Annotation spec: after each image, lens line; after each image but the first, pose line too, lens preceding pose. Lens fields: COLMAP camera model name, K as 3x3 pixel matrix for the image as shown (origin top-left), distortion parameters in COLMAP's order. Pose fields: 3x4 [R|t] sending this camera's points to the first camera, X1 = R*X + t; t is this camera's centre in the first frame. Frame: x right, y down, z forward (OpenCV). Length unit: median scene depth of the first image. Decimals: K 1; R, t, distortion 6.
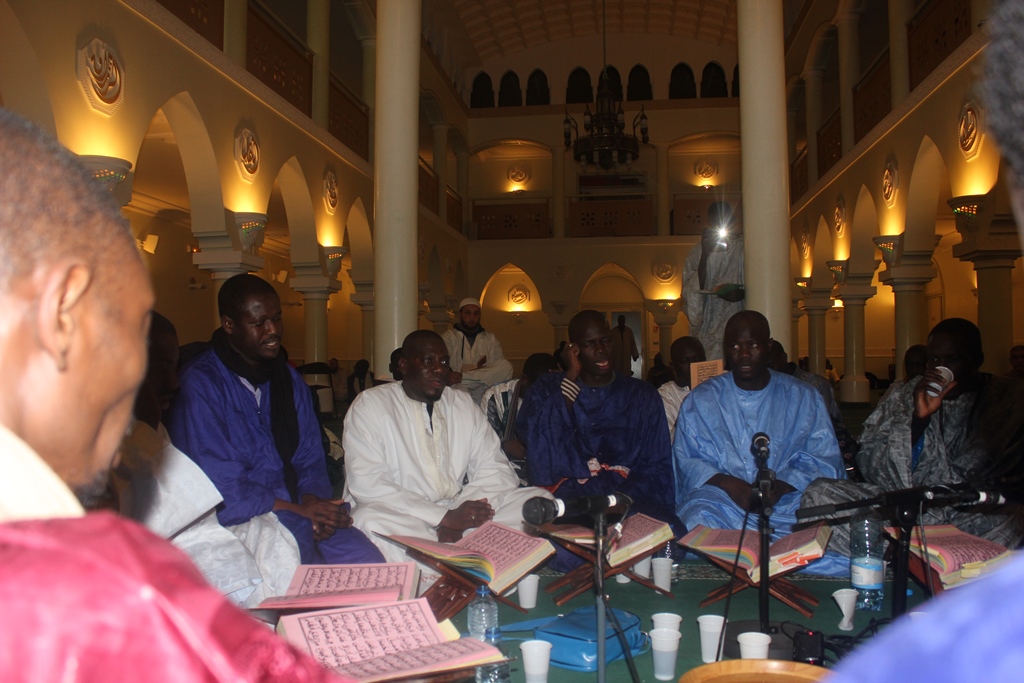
lens RADIAL K [[858.1, 0, 508.4], [0, 858.1, 344.9], [0, 0, 1]] dist [-0.166929, 0.159597]
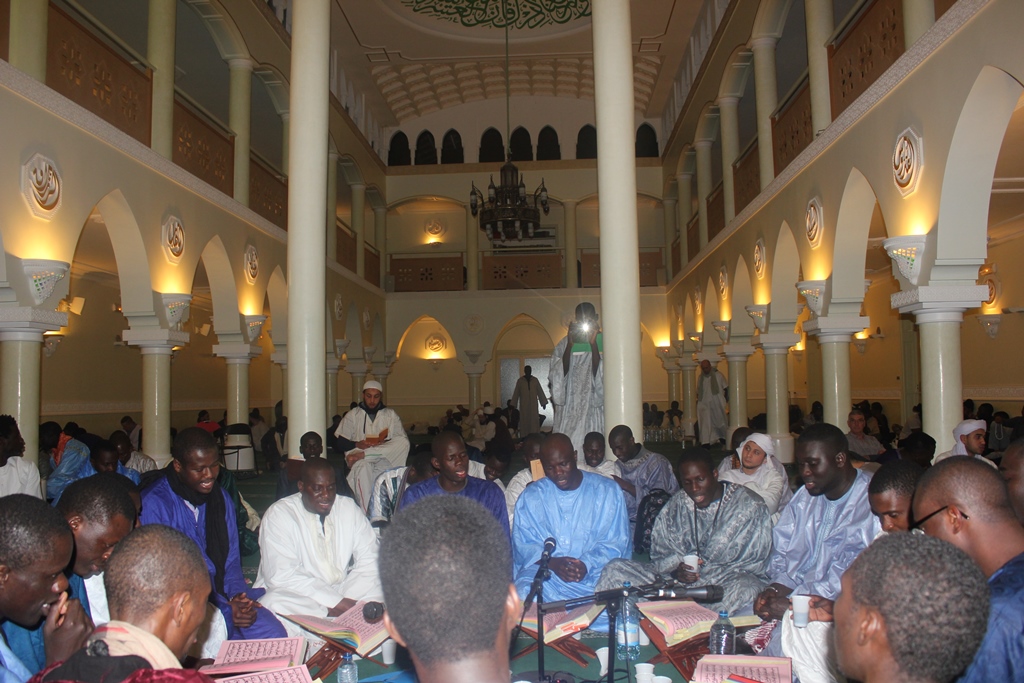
lens RADIAL K [[858.1, 0, 508.4], [0, 858.1, 344.9], [0, 0, 1]] dist [-0.166929, 0.159597]
pose [[0.996268, -0.006542, 0.086071, 0.022425], [0.009790, 0.999254, -0.037361, -0.035283], [-0.085762, 0.038064, 0.995588, -0.090832]]
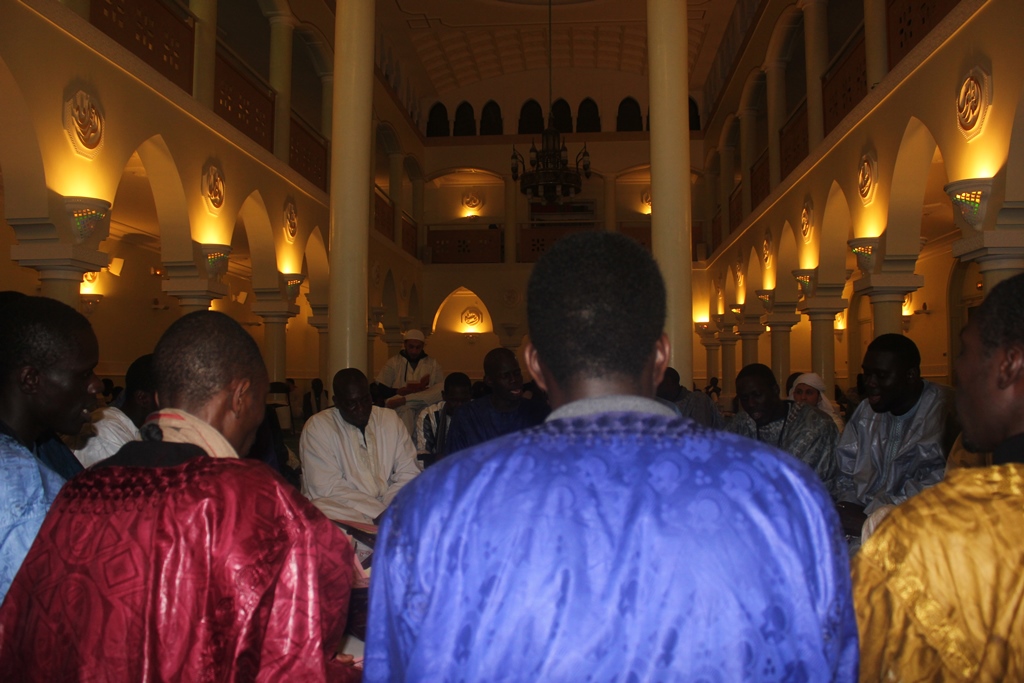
lens RADIAL K [[858.1, 0, 508.4], [0, 858.1, 344.9], [0, 0, 1]] dist [-0.166929, 0.159597]
pose [[0.998799, 0.007559, 0.048417, 0.013874], [-0.006519, 0.999745, -0.021601, -0.005041], [-0.048568, 0.021259, 0.998594, -0.074164]]
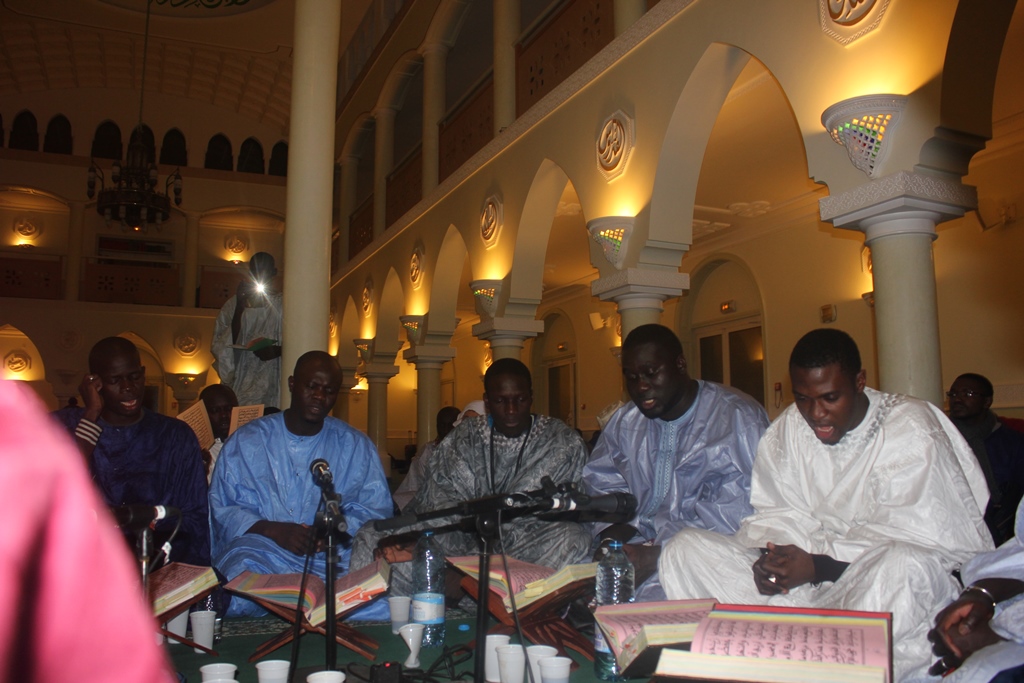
lens RADIAL K [[858.1, 0, 508.4], [0, 858.1, 344.9], [0, 0, 1]] dist [-0.166929, 0.159597]
pose [[0.850839, 0.065588, 0.521316, -0.002841], [-0.012512, 0.994426, -0.104691, 0.015955], [-0.525277, 0.082552, 0.846917, 0.023002]]
